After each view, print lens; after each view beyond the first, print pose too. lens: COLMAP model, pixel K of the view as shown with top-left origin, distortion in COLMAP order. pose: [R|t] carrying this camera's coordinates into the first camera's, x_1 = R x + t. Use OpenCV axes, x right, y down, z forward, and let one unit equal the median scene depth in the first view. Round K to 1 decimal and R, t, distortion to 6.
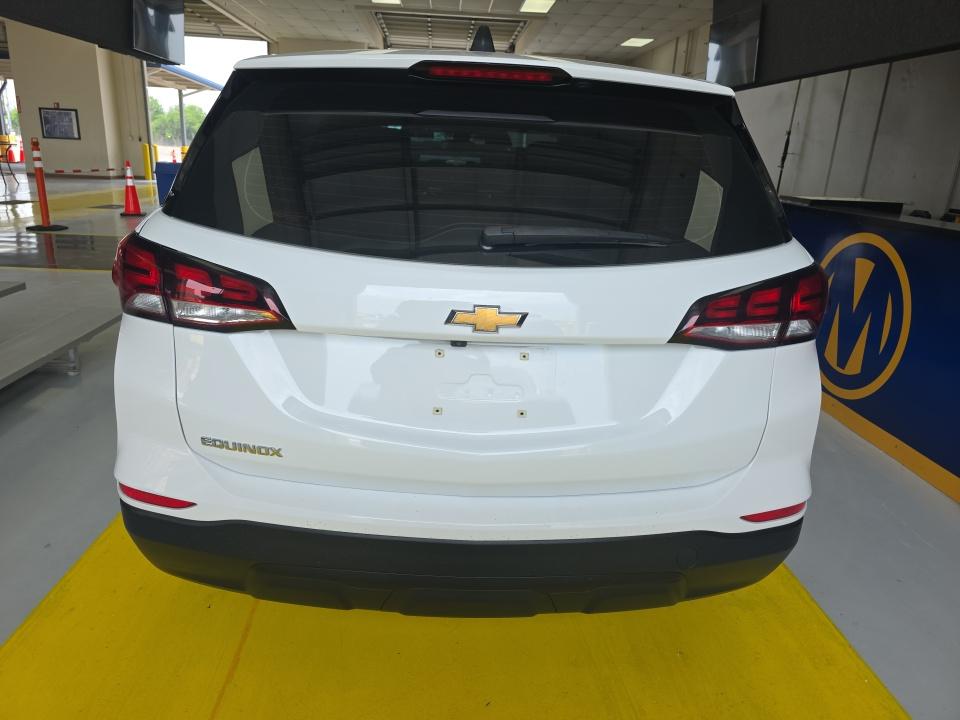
lens RADIAL K [[647.5, 0, 480.0], [0, 647.5, 360.0], [0, 0, 1]] dist [0.010959, 0.001709]
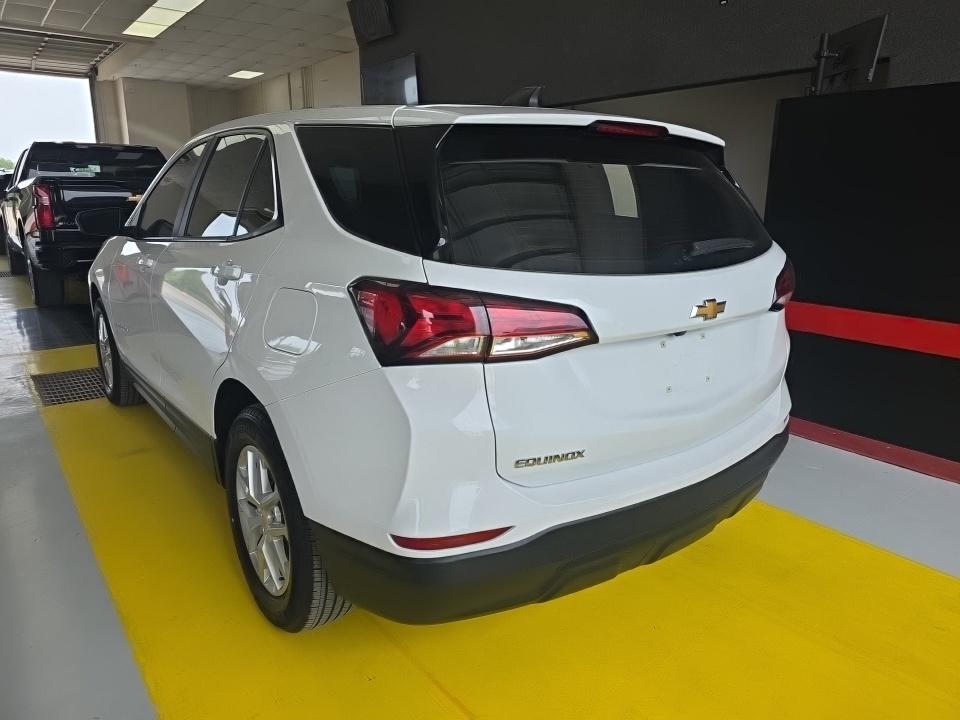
lens RADIAL K [[647.5, 0, 480.0], [0, 647.5, 360.0], [0, 0, 1]] dist [0.010959, 0.001709]
pose [[0.814201, -0.183017, 0.550983, -0.172860], [0.204807, 0.978546, 0.022391, -0.013446], [-0.543260, 0.094615, 0.834216, 0.020201]]
